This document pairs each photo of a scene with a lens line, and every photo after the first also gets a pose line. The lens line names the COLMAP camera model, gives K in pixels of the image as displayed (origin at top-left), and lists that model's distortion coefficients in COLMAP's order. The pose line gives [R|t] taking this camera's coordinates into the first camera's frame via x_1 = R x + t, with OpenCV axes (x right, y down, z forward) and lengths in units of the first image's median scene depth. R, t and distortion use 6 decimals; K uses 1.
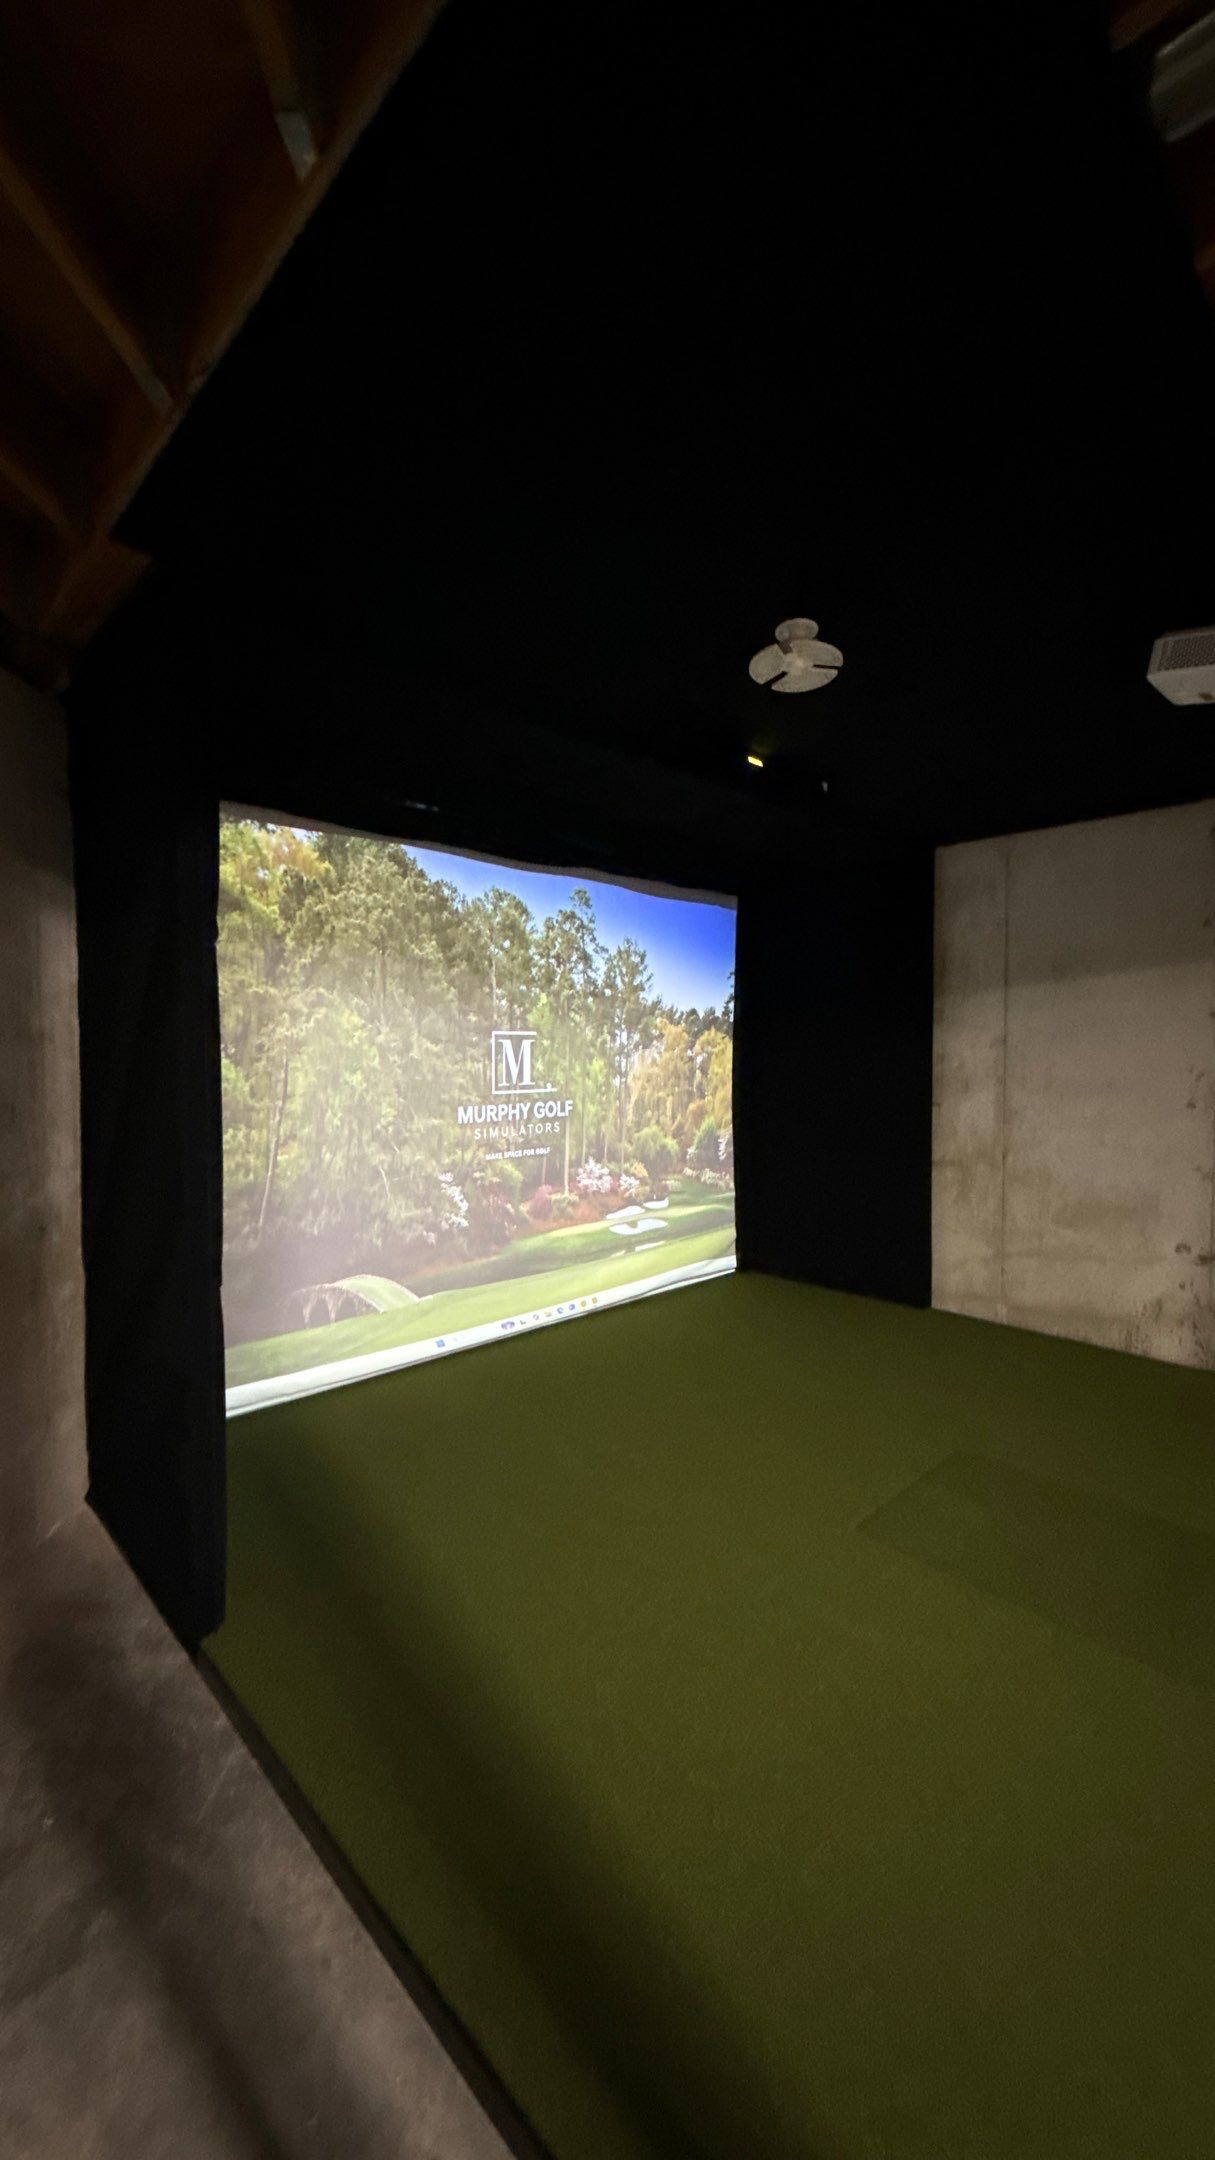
lens RADIAL K [[863.4, 0, 612.6], [0, 863.4, 1079.8], [0, 0, 1]] dist [0.004349, 0.000809]
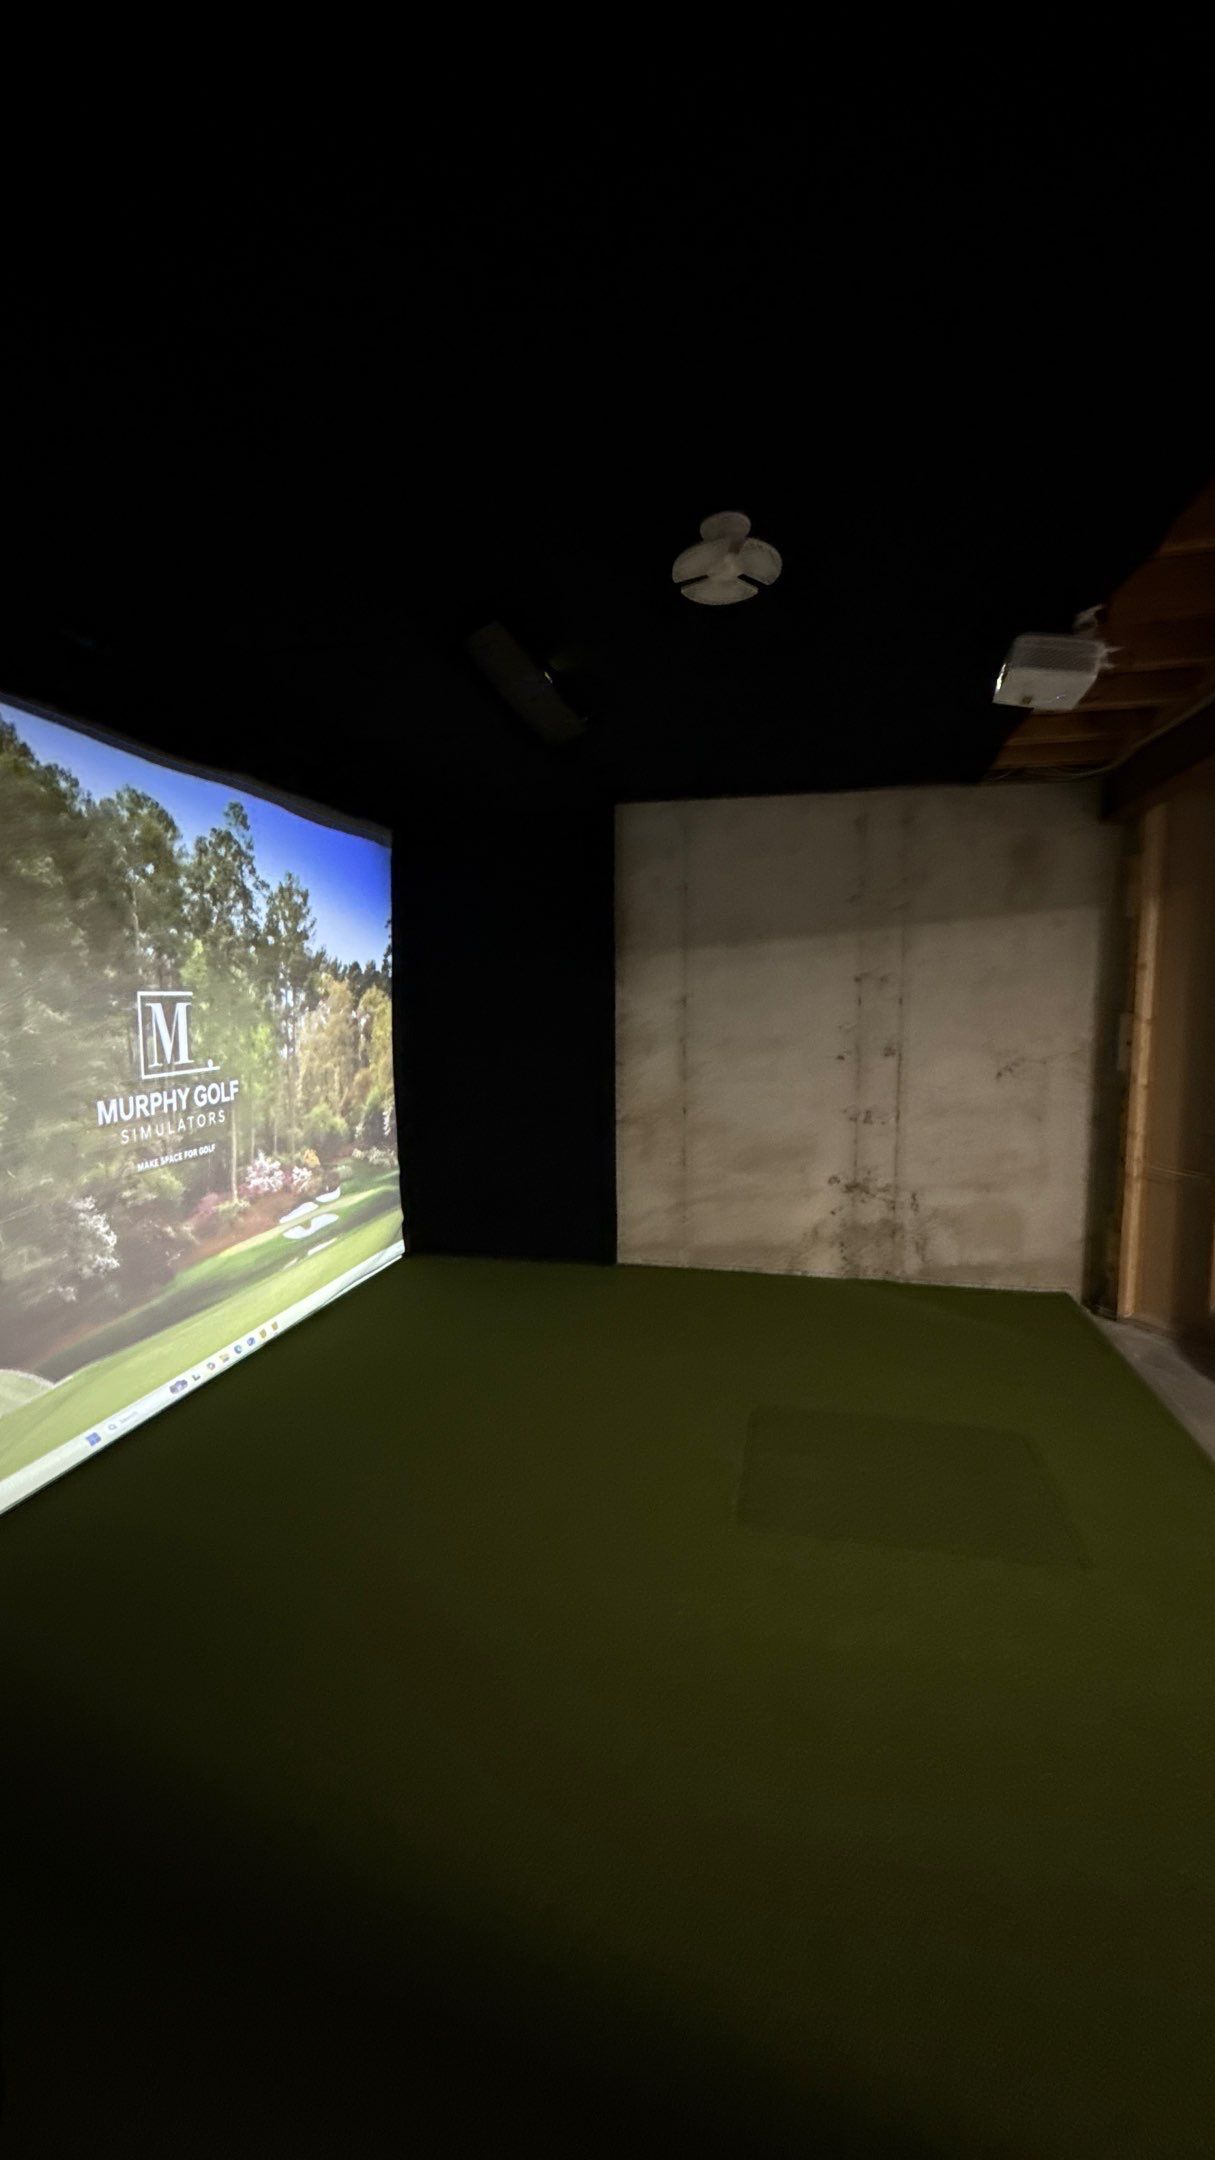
lens RADIAL K [[863.4, 0, 613.1], [0, 863.4, 1081.3], [0, 0, 1]] dist [0.004349, 0.000809]
pose [[0.836500, -0.055075, 0.545192, -0.197002], [0.020764, 0.997408, 0.068898, -0.022613], [-0.547574, -0.046313, 0.835475, 0.177841]]
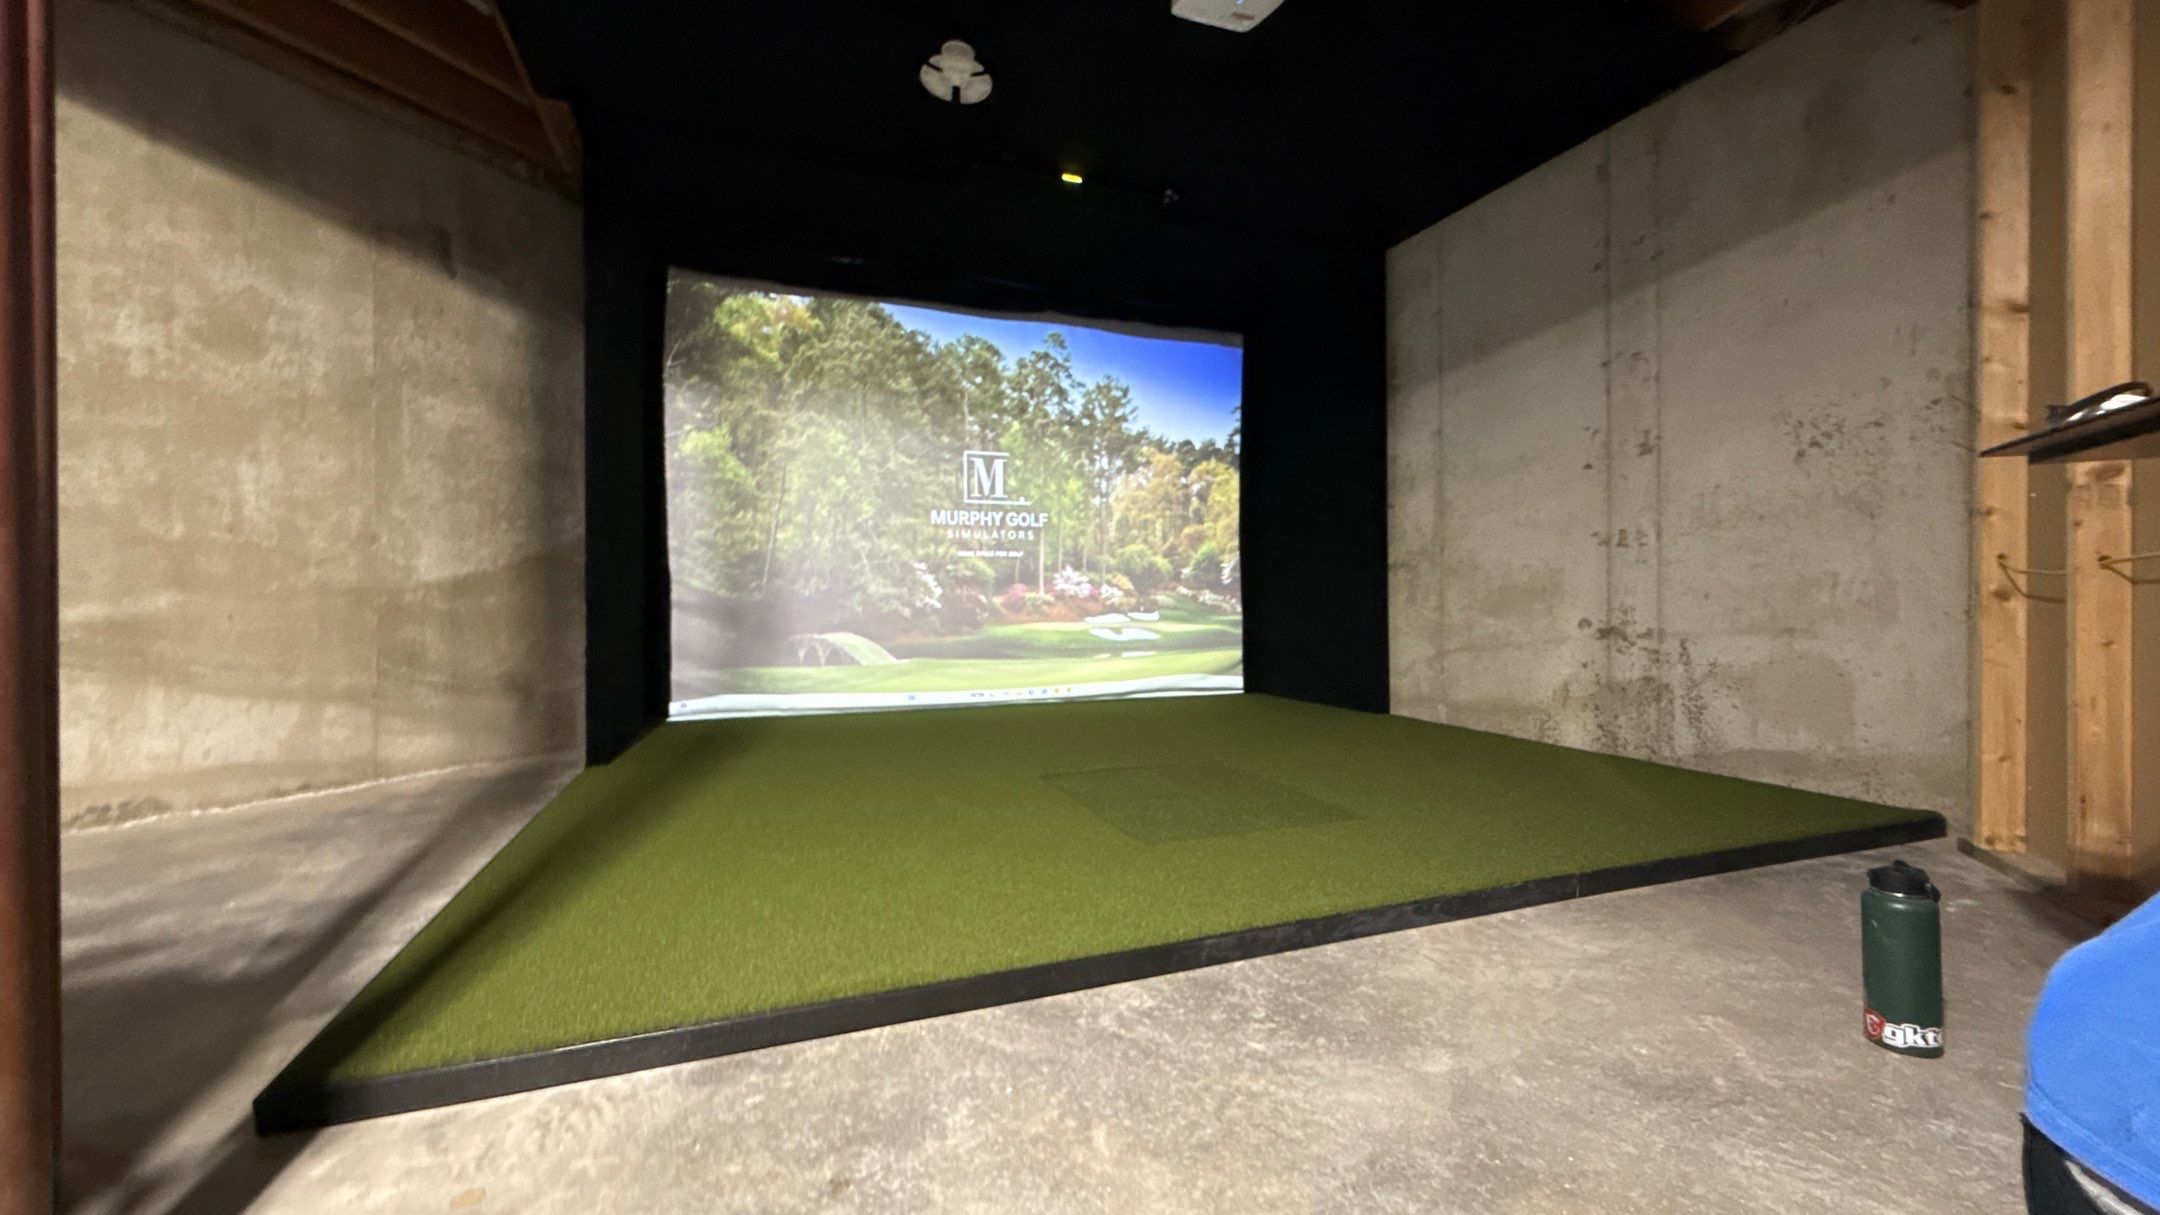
lens RADIAL K [[863.4, 0, 1080.5], [0, 863.4, 604.5], [0, 0, 1]] dist [0.004349, 0.000809]
pose [[0.917042, 0.000402, -0.398790, 0.484278], [-0.011497, 0.999610, -0.025431, 0.184776], [0.398624, 0.027906, 0.916690, -0.051465]]
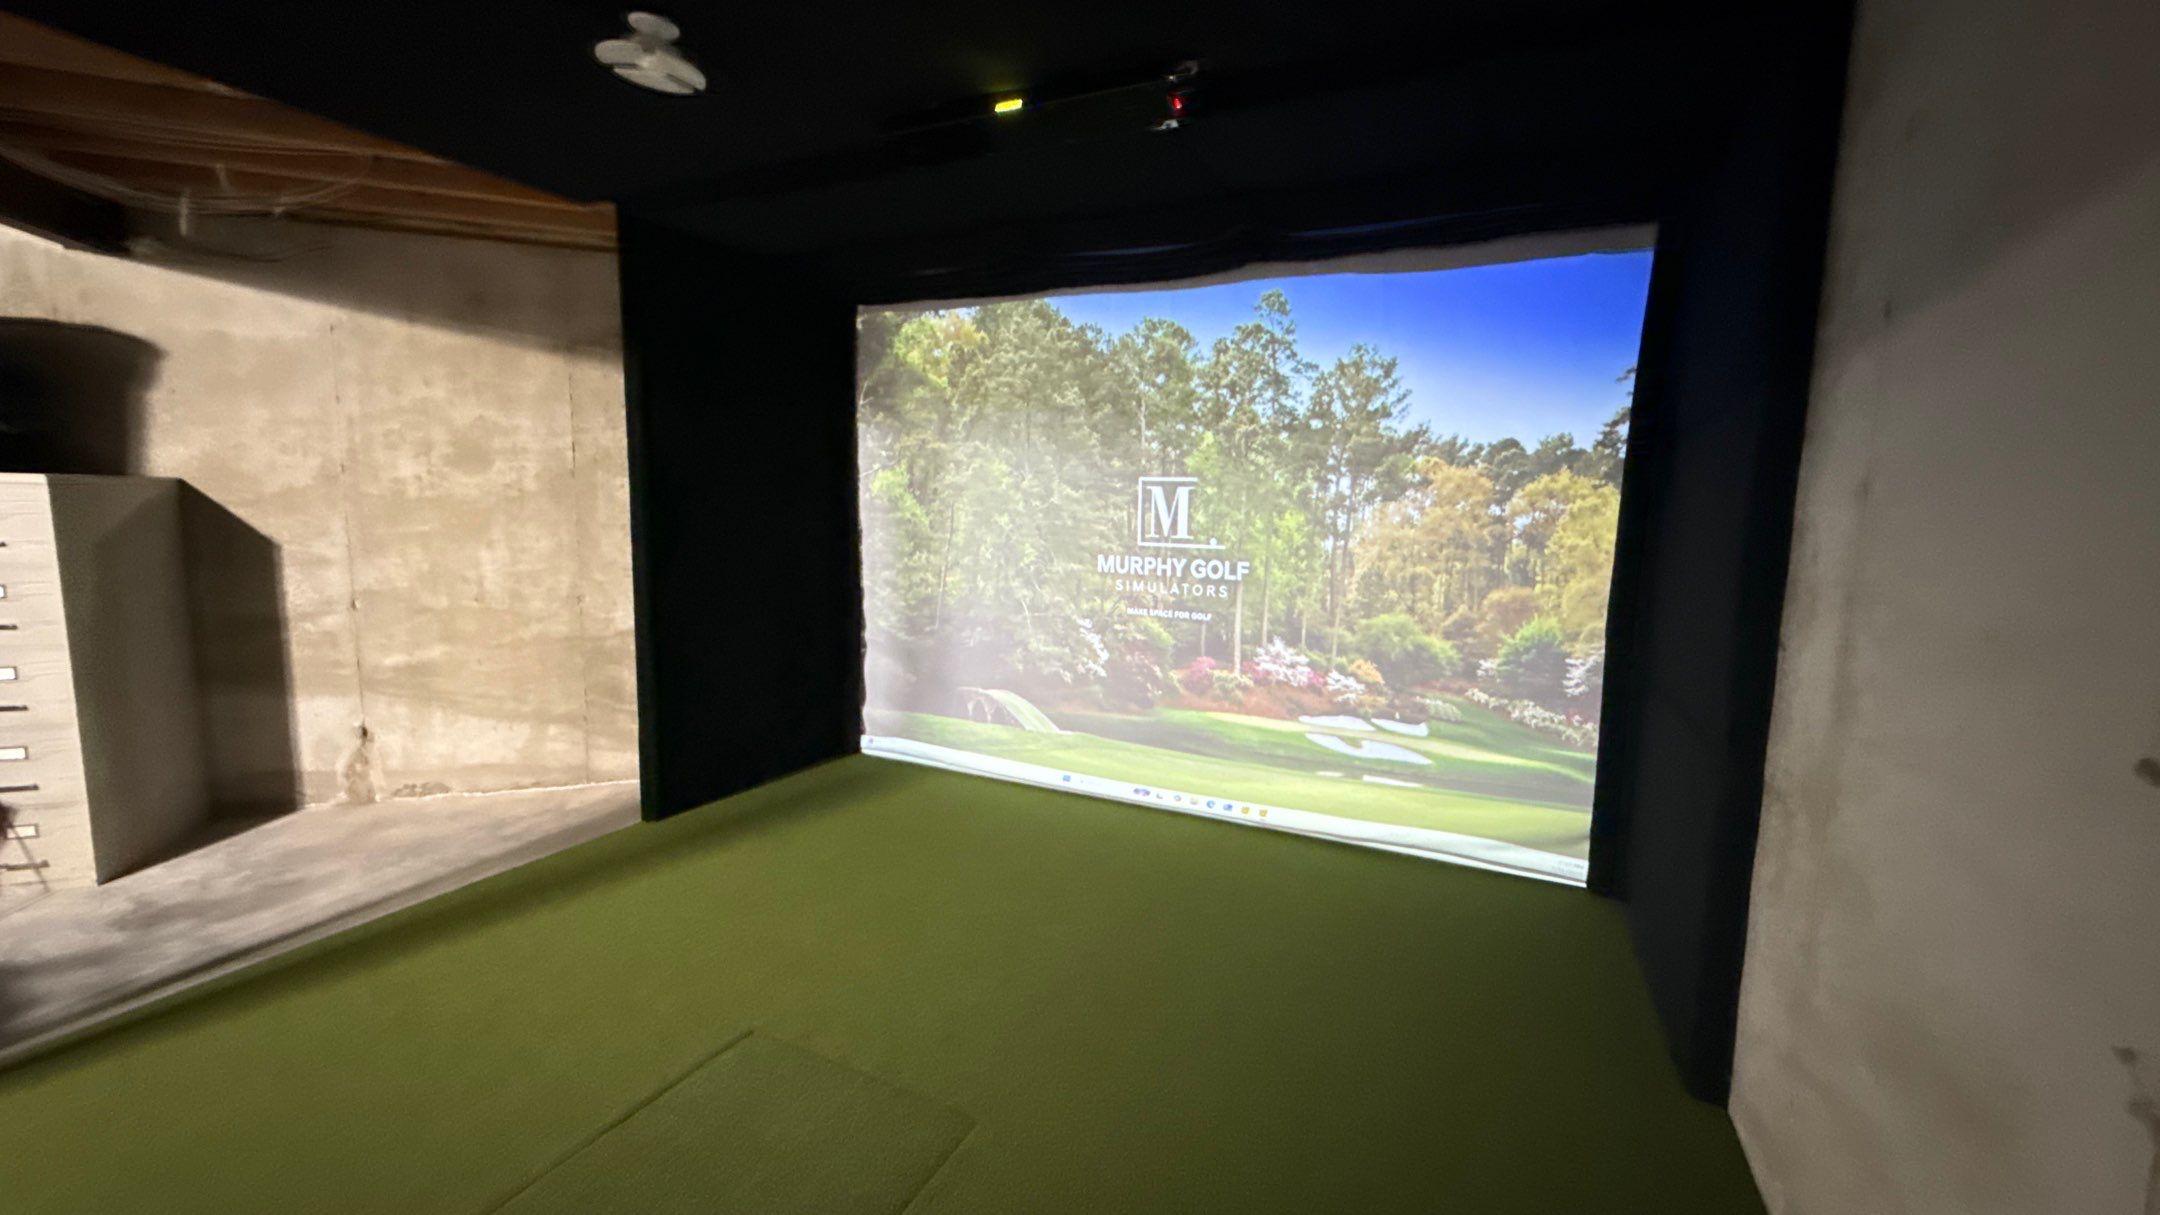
lens RADIAL K [[863.4, 0, 1079.2], [0, 863.4, 605.6], [0, 0, 1]] dist [0.004349, 0.000809]
pose [[0.341490, 0.125144, -0.931517, 0.697081], [-0.055187, 0.992056, 0.113046, -0.020032], [0.938264, 0.012804, 0.345683, 0.598427]]
